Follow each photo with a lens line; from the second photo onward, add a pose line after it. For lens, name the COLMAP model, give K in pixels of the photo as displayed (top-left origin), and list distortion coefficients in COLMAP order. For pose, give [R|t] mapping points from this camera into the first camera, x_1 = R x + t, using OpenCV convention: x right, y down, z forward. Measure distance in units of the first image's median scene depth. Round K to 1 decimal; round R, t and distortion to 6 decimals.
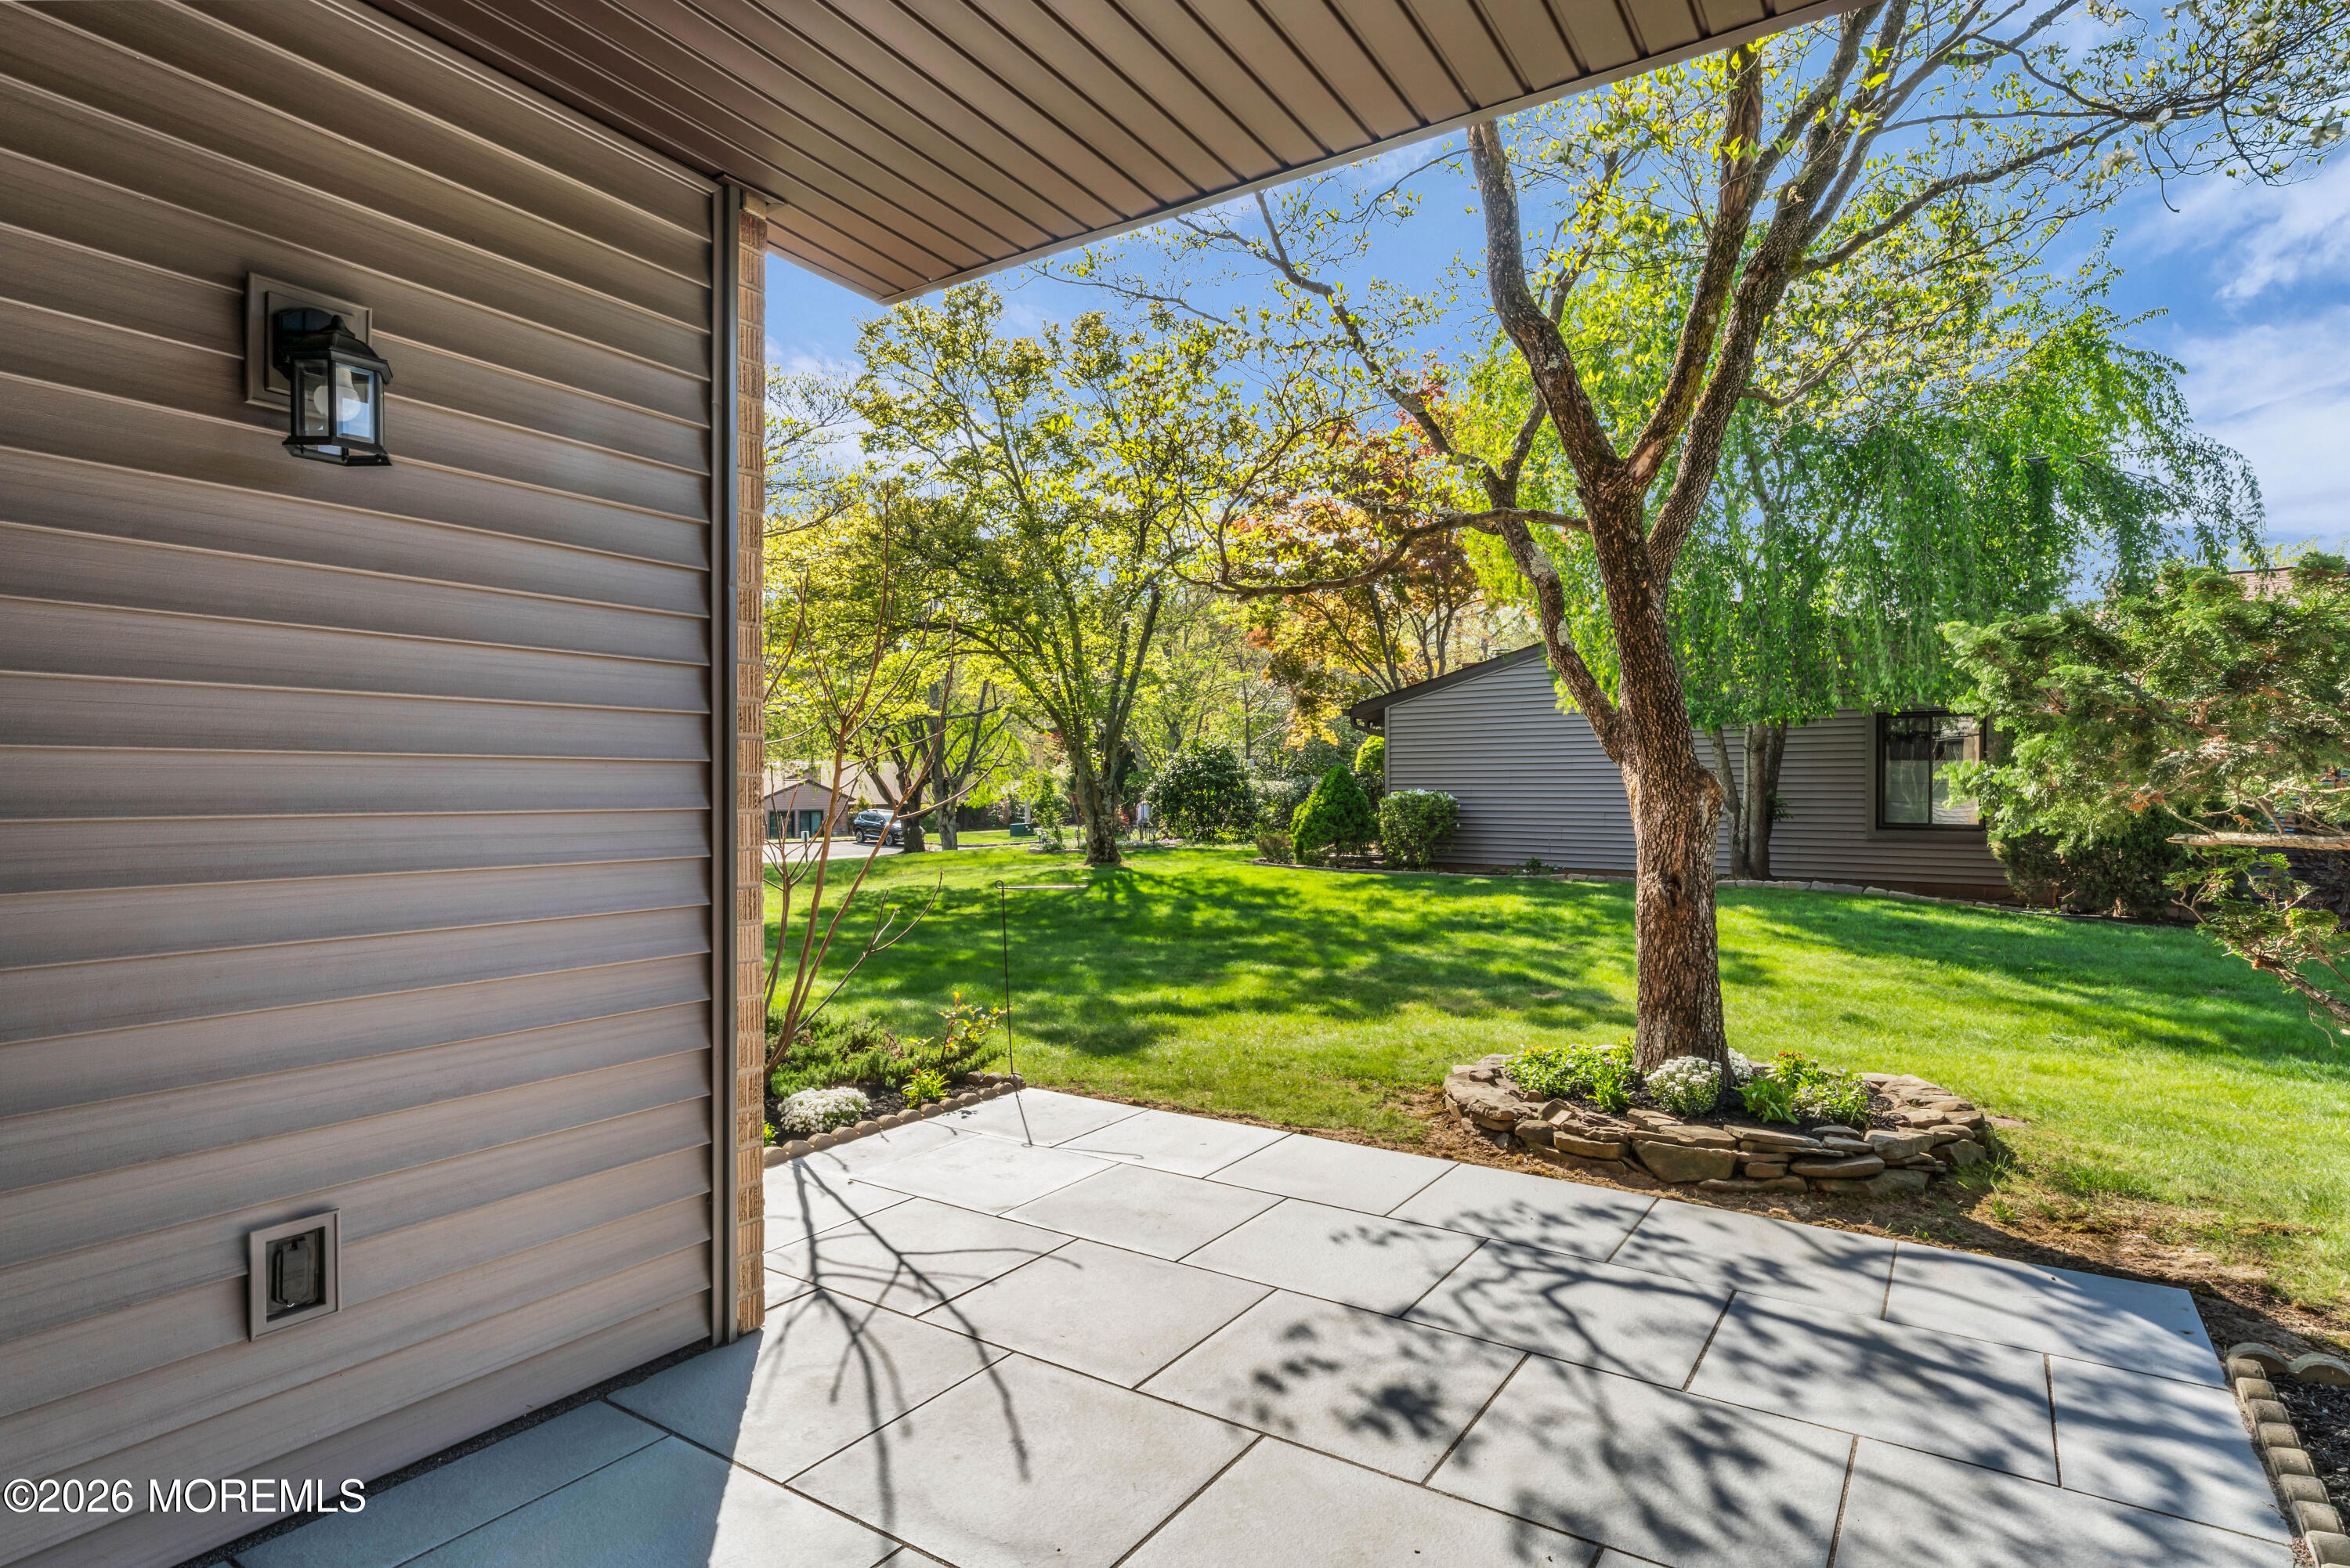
lens RADIAL K [[1205.5, 0, 1175.0], [0, 1205.5, 784.0], [0, 0, 1]] dist [0.003243, 0.000344]
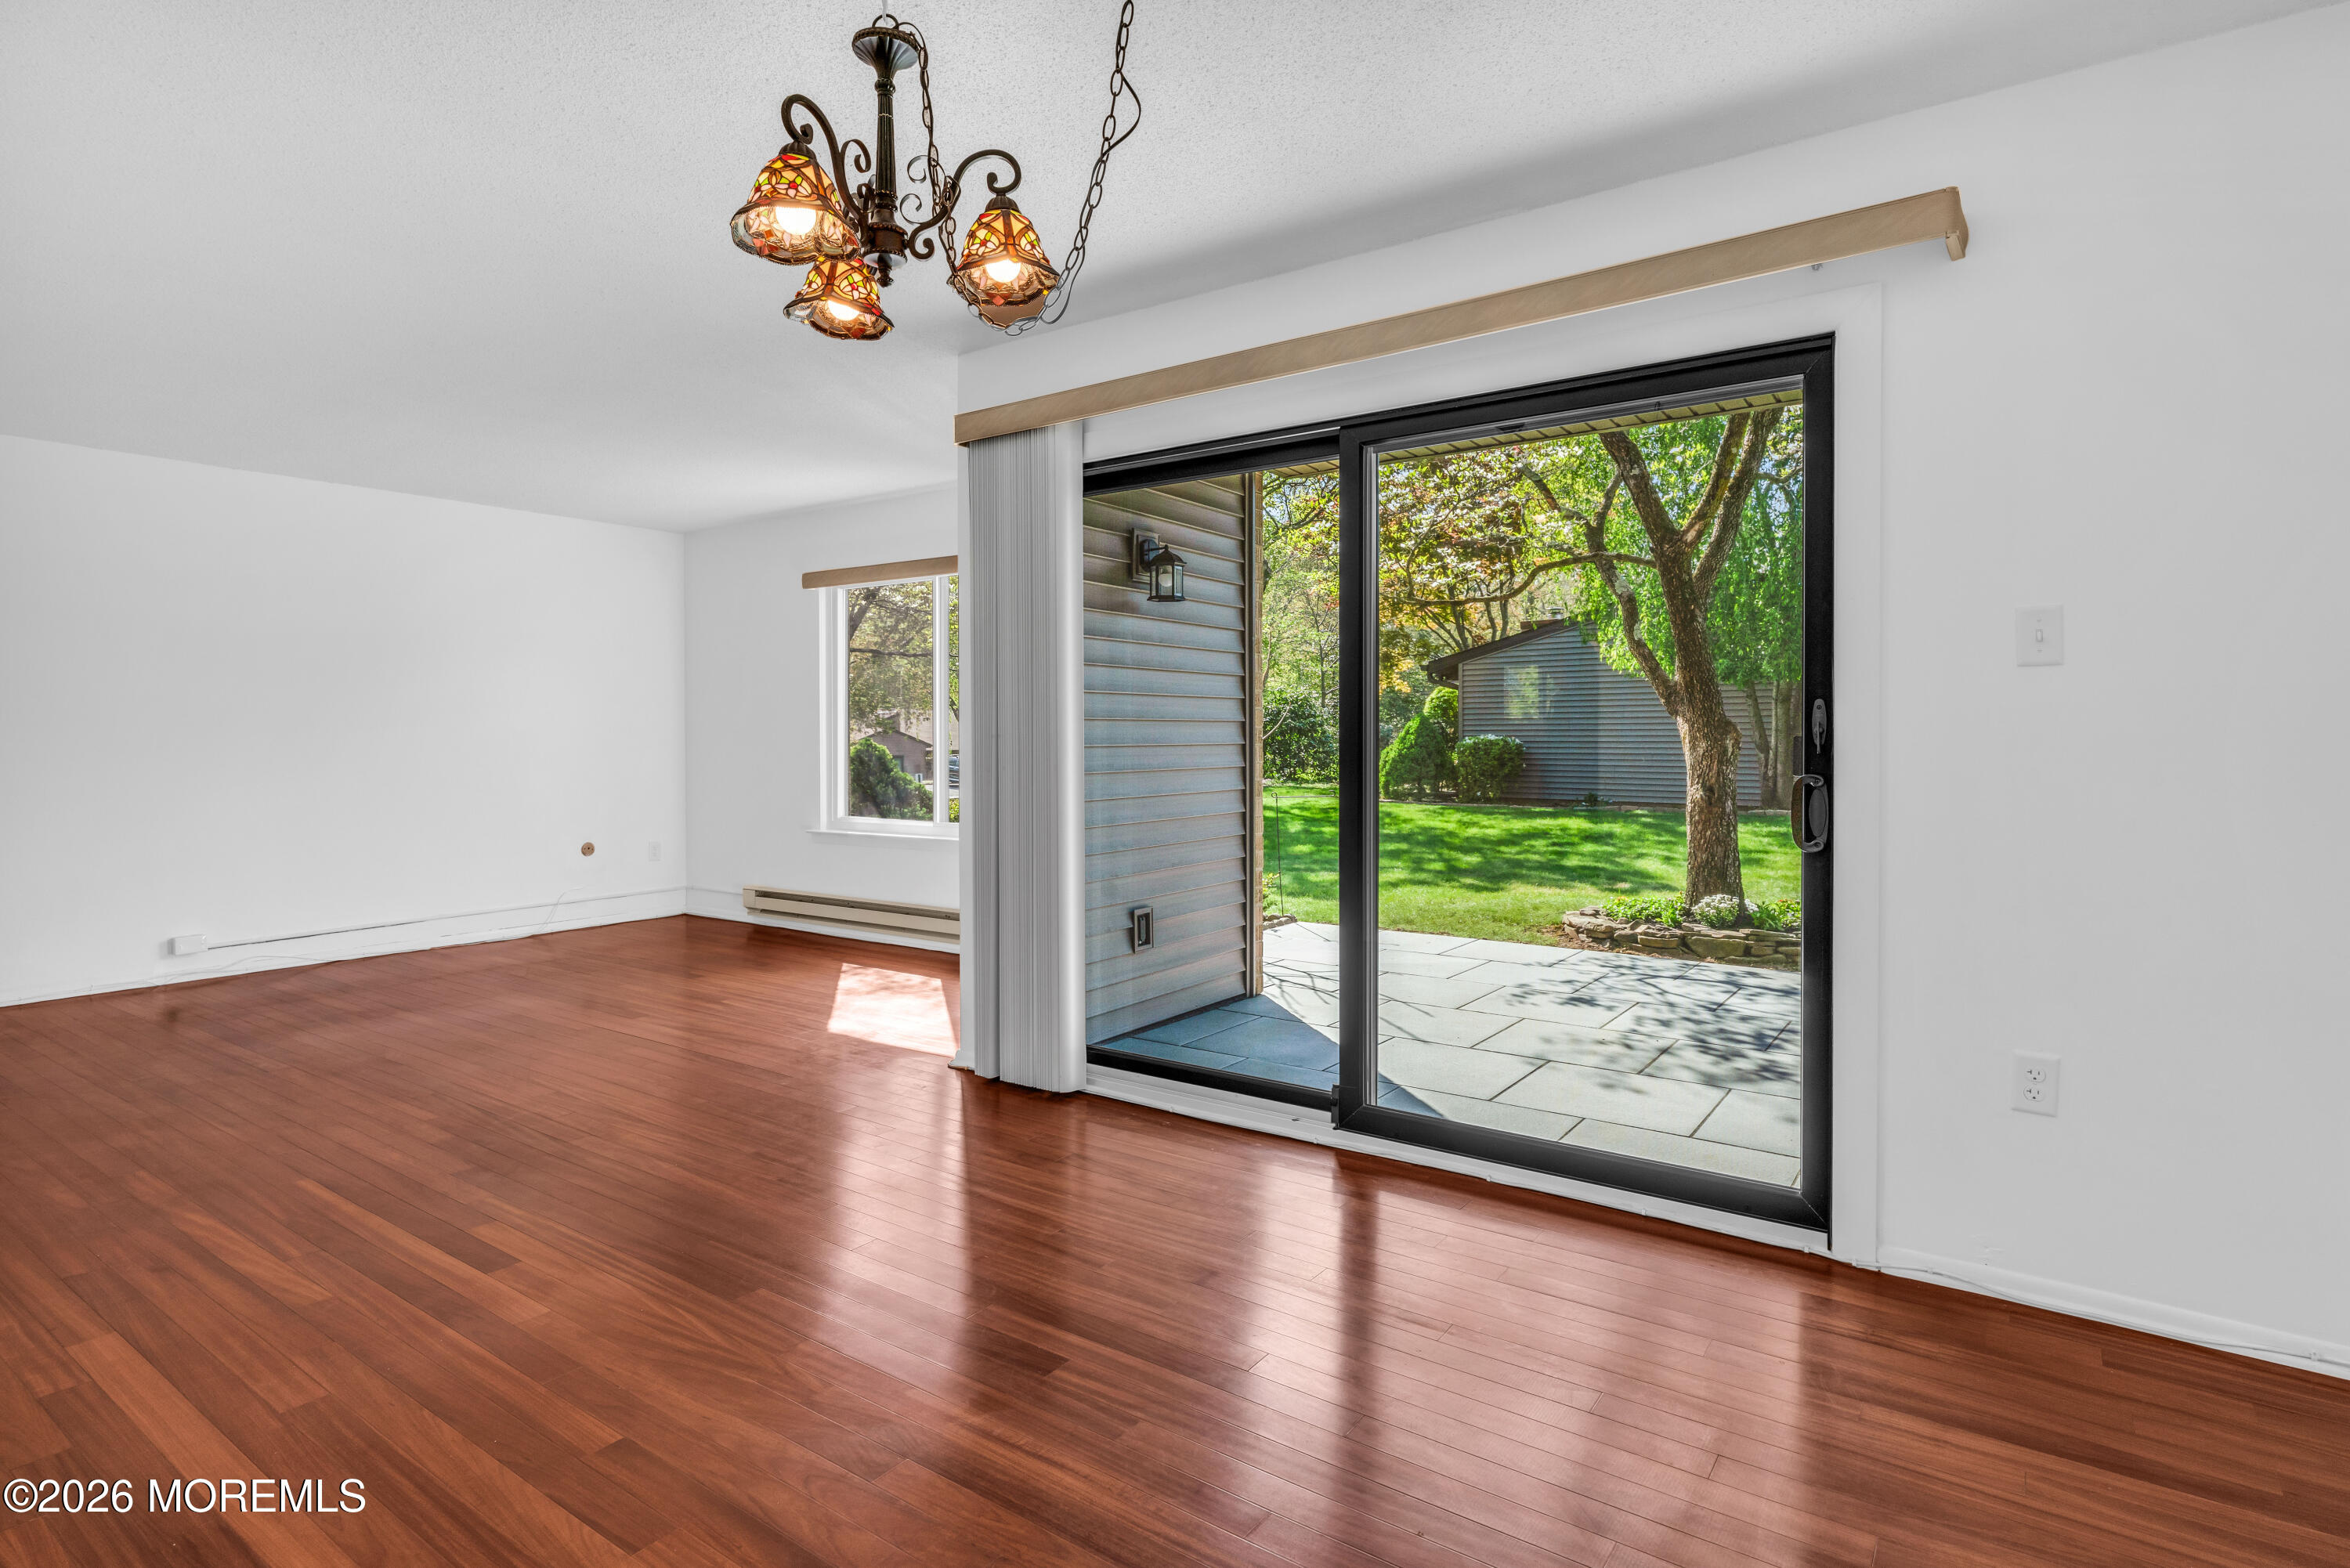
lens RADIAL K [[1175.3, 0, 1167.6], [0, 1175.3, 745.8], [0, 0, 1]] dist [-0.001947, -0.000393]
pose [[0.999106, -0.002324, -0.042218, -0.246374], [0.002864, 0.999915, 0.012745, -0.001134], [0.042185, -0.012855, 0.999027, -0.602820]]
